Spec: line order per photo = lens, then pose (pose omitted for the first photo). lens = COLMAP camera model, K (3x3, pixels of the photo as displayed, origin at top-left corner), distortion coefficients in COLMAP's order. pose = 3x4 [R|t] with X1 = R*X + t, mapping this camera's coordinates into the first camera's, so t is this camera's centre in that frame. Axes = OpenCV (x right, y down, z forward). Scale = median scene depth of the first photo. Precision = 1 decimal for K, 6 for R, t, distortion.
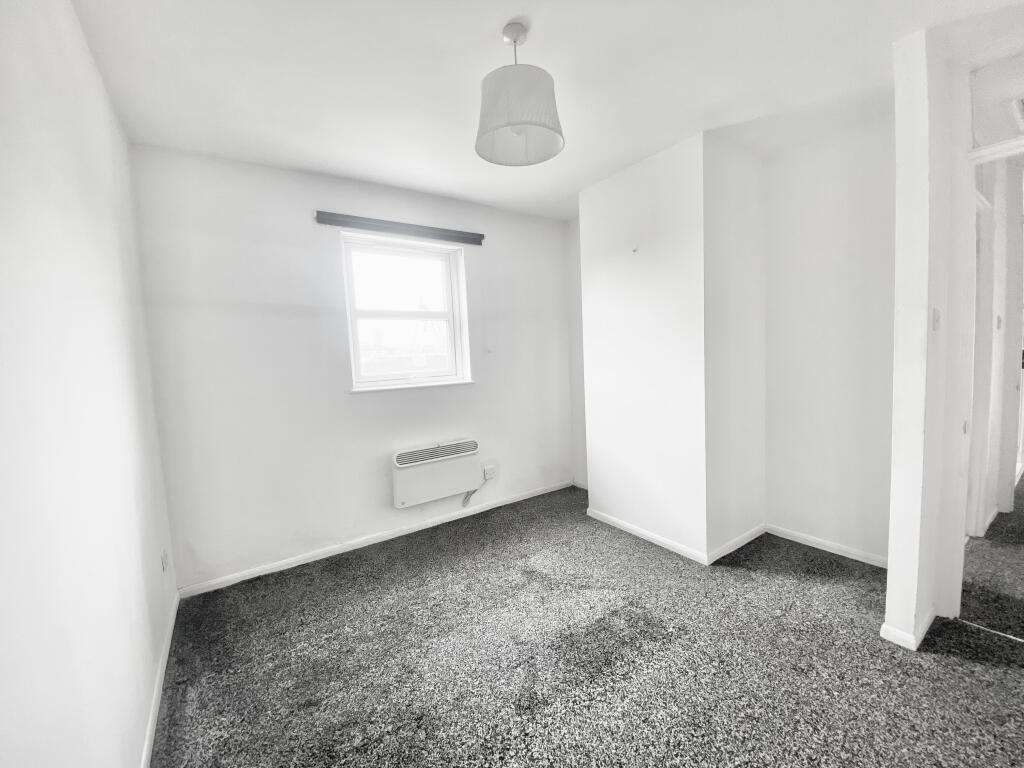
lens RADIAL K [[416.2, 0, 512.0], [0, 416.2, 384.0], [0, 0, 1]] dist [0.026975, -0.017257]
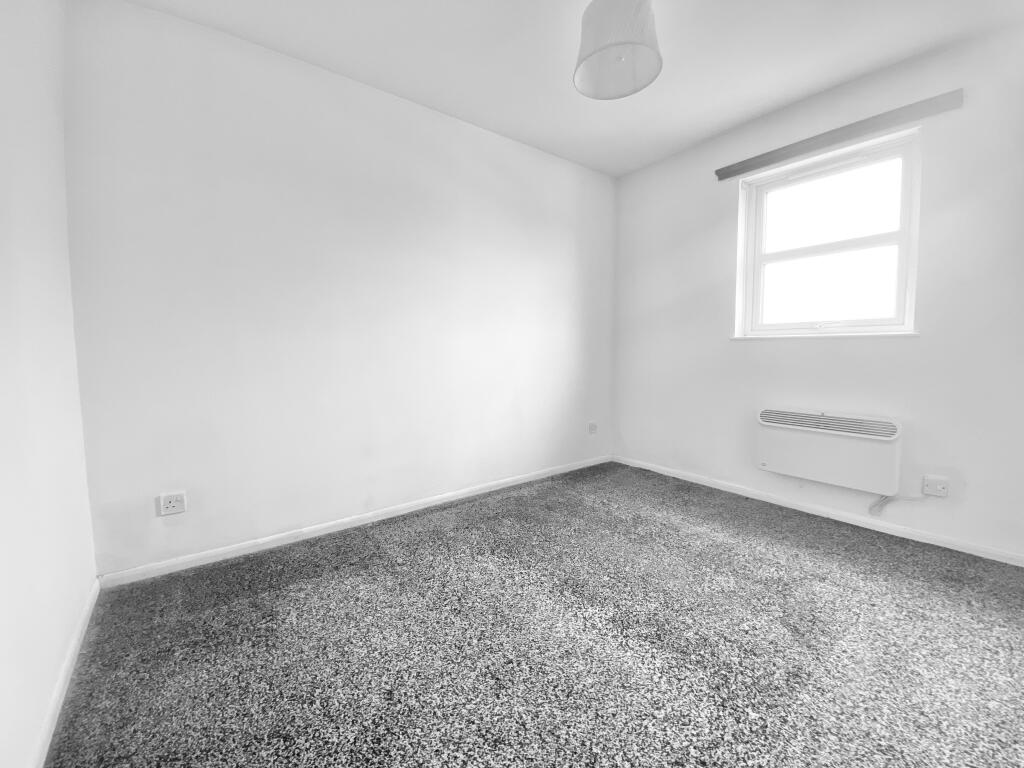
lens RADIAL K [[416.2, 0, 512.0], [0, 416.2, 384.0], [0, 0, 1]] dist [0.026975, -0.017257]
pose [[0.059201, 0.123268, -0.990606, 0.628049], [-0.078704, 0.989834, 0.118469, 0.050772], [0.995139, 0.070951, 0.068300, 0.407987]]
